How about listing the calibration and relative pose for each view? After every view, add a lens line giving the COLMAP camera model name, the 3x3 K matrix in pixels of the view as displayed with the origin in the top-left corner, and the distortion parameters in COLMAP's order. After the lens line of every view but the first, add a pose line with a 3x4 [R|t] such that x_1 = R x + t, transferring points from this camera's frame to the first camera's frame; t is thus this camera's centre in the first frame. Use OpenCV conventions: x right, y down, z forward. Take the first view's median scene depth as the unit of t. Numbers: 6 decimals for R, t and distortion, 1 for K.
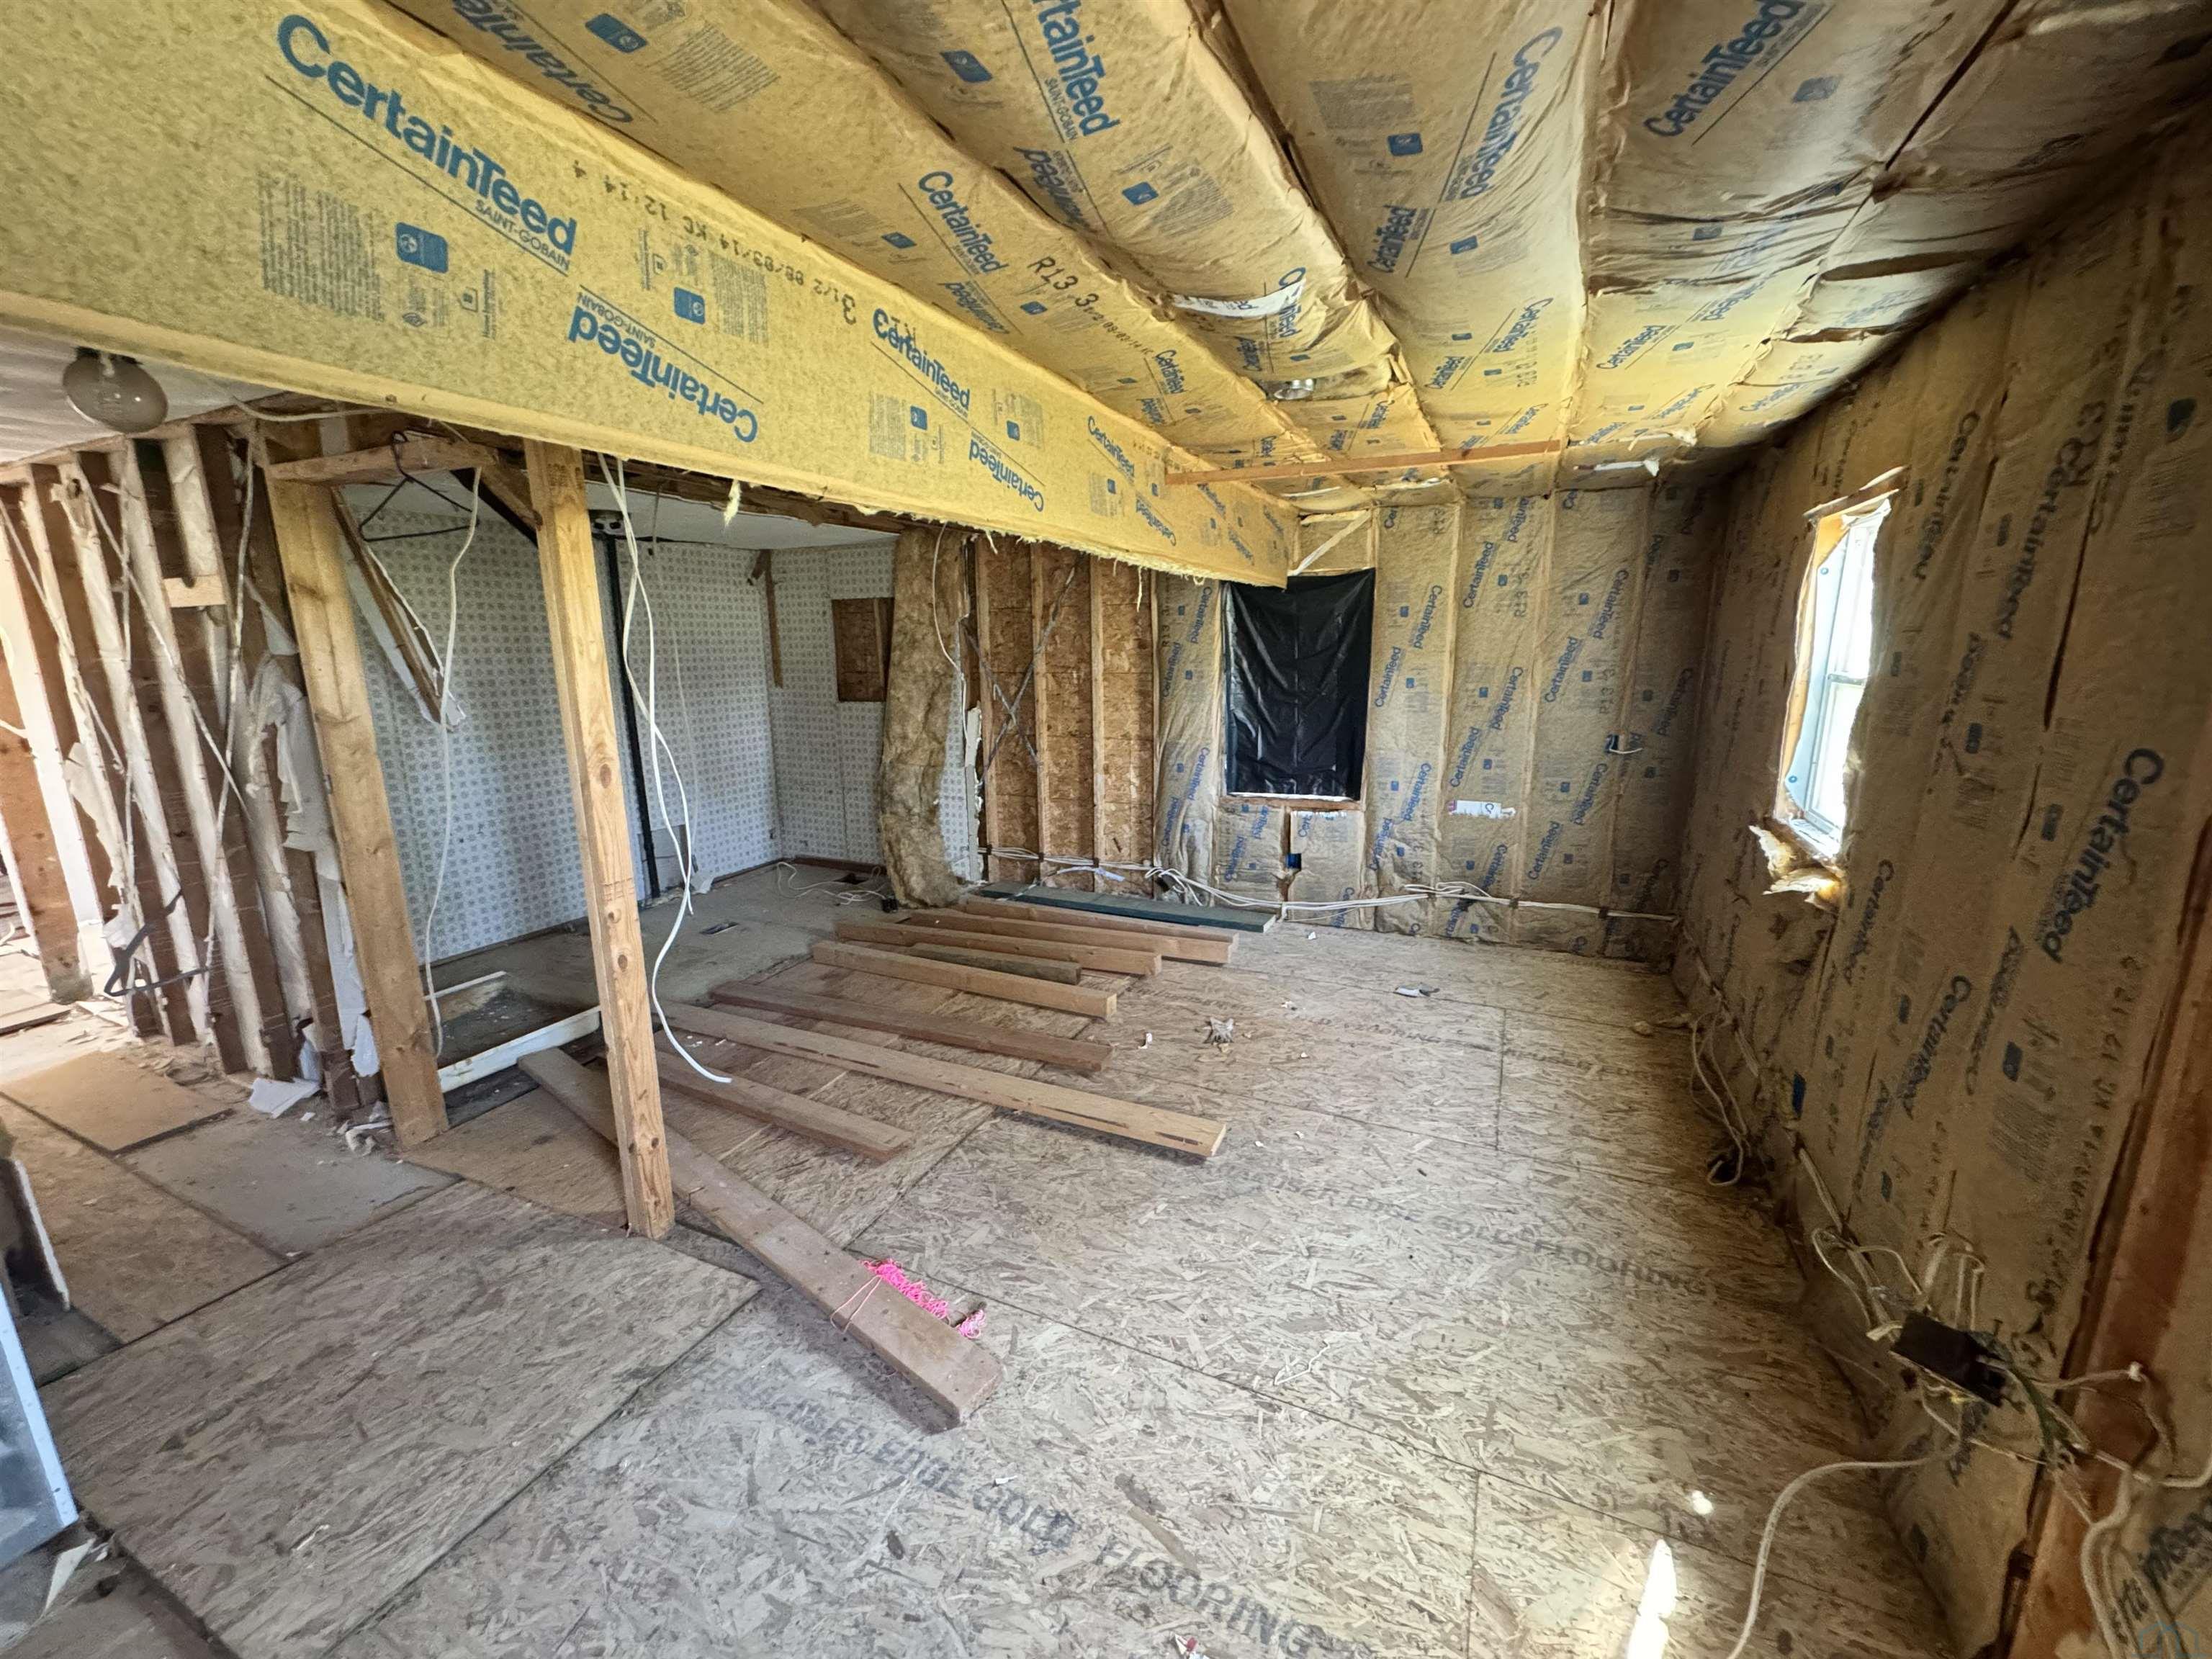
lens RADIAL K [[877.9, 0, 1106.0], [0, 877.9, 829.5], [0, 0, 1]] dist [-0.002906, 0.000533]
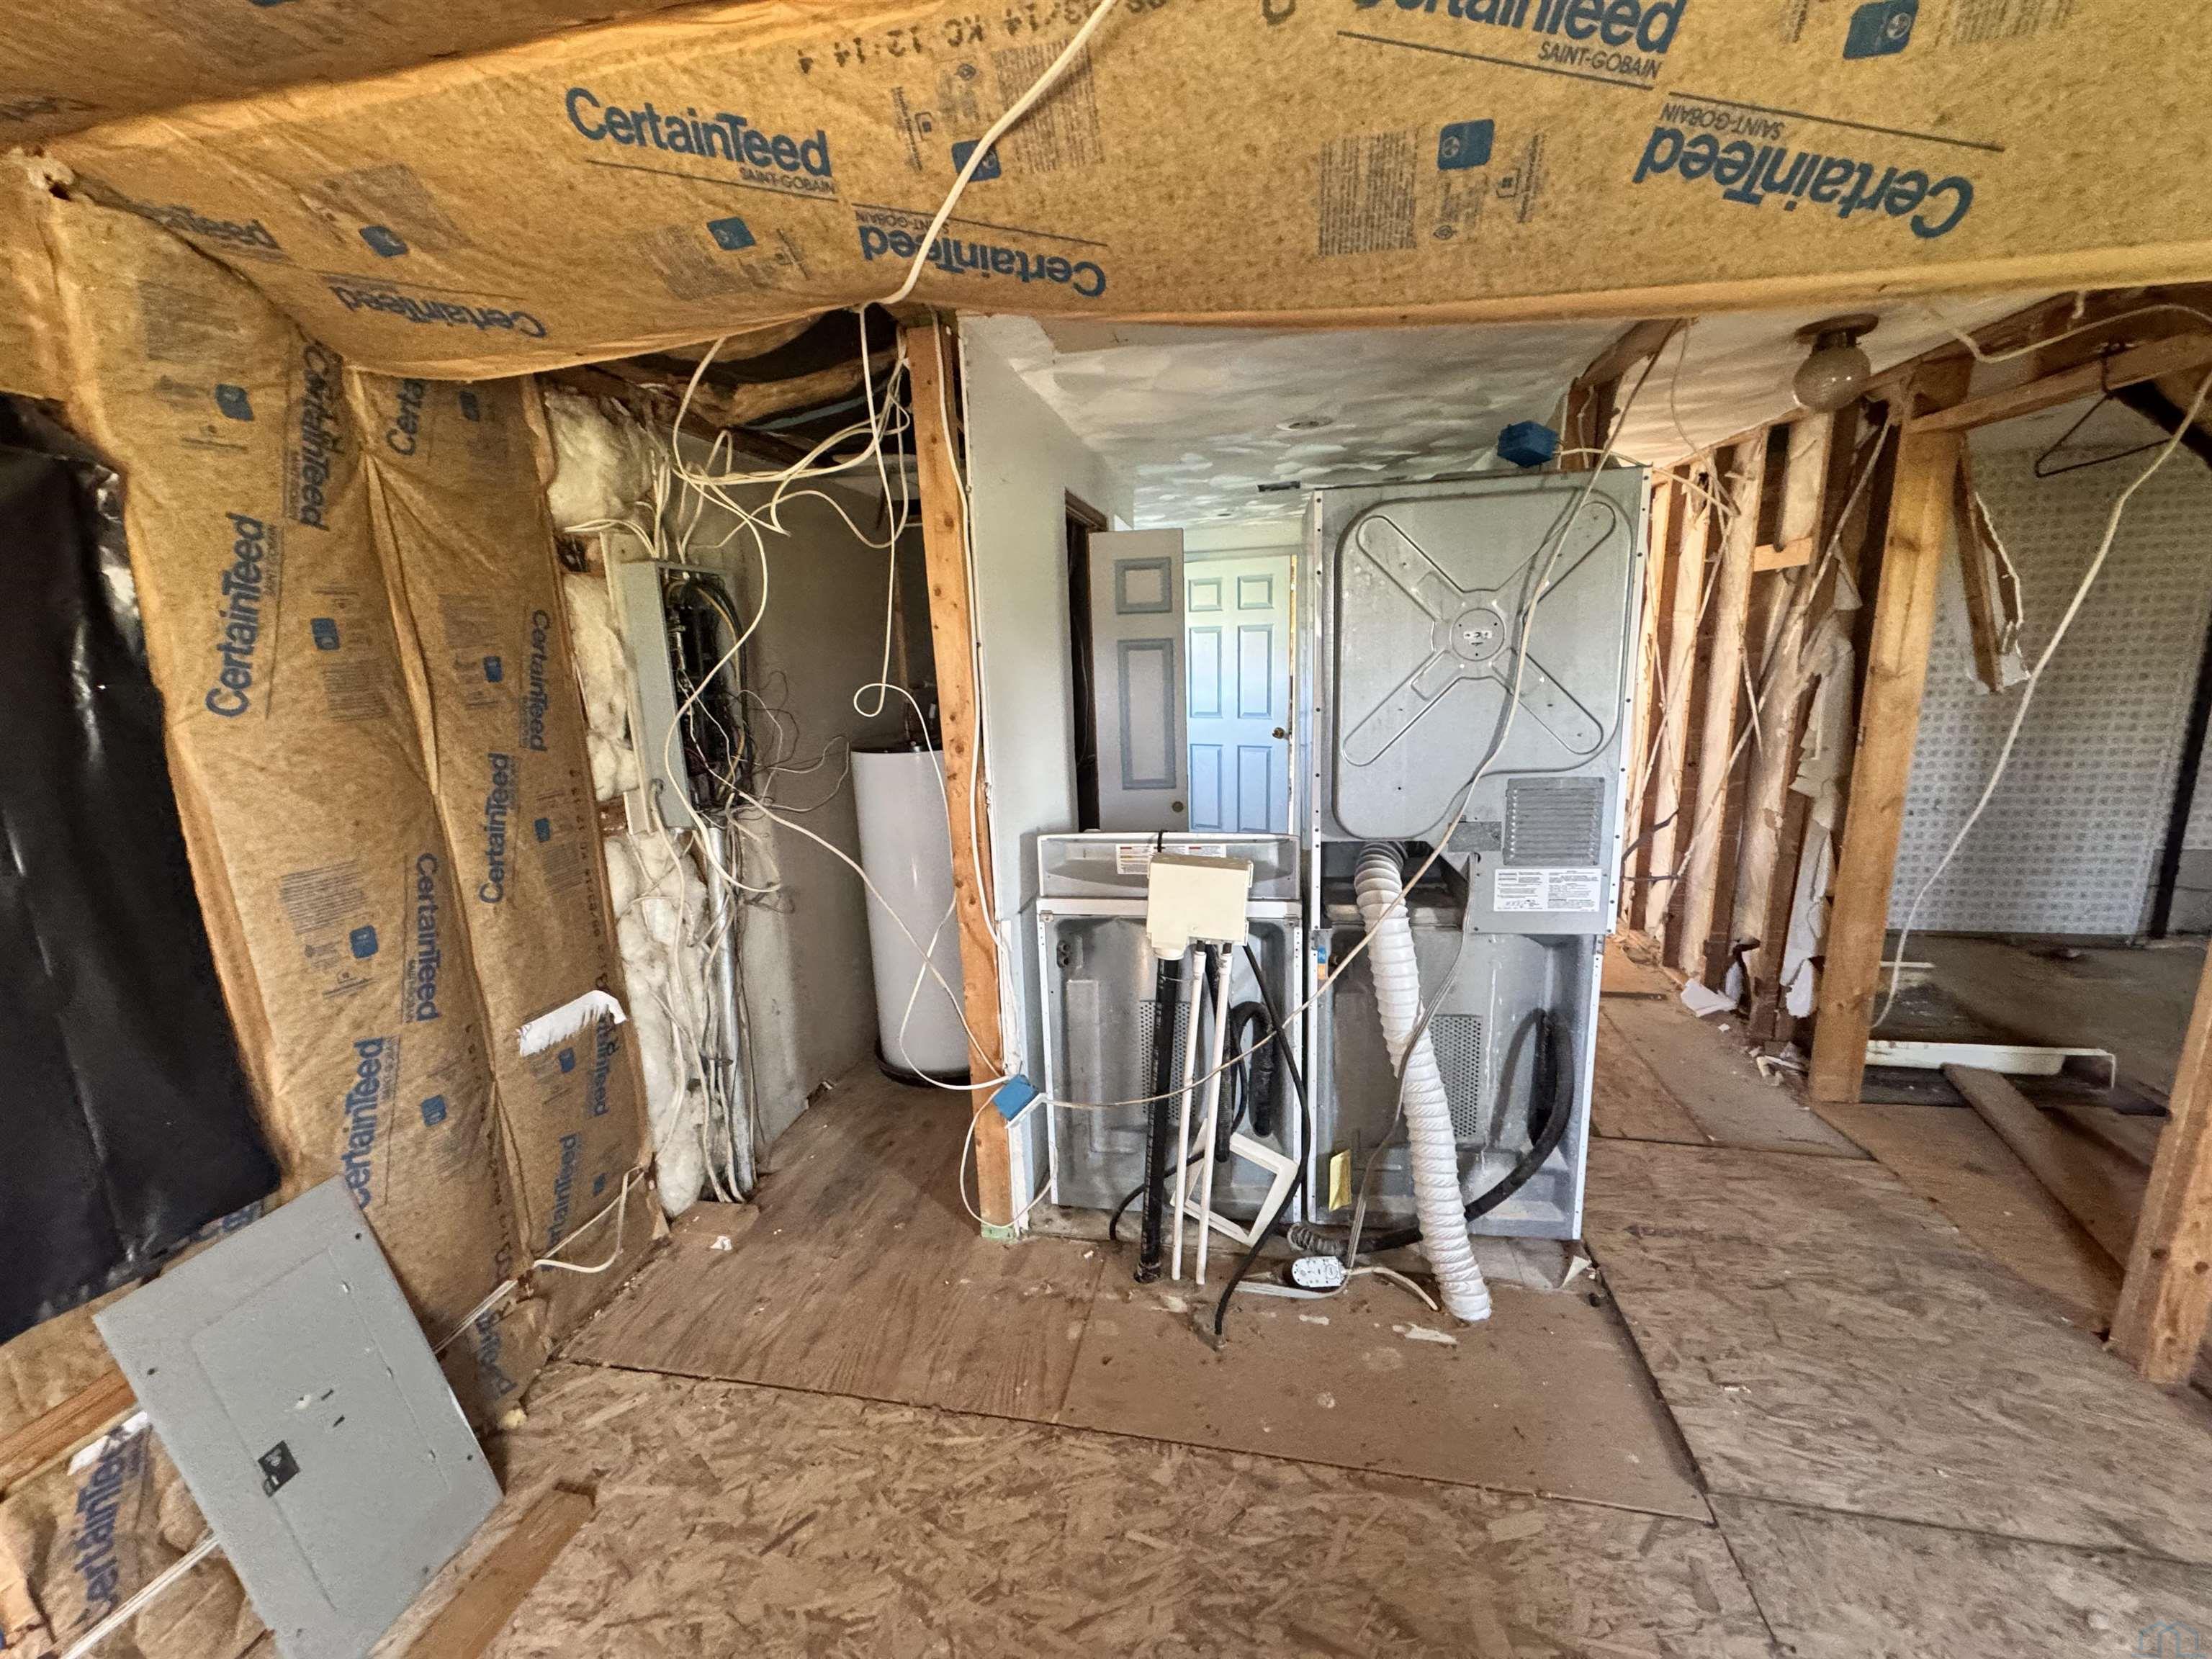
lens RADIAL K [[877.9, 0, 1106.0], [0, 877.9, 829.5], [0, 0, 1]] dist [-0.002906, 0.000533]
pose [[0.239355, 0.207608, -0.948477, -0.094538], [-0.169455, 0.970812, 0.169734, 0.026635], [0.956030, 0.120098, 0.267549, -0.092766]]
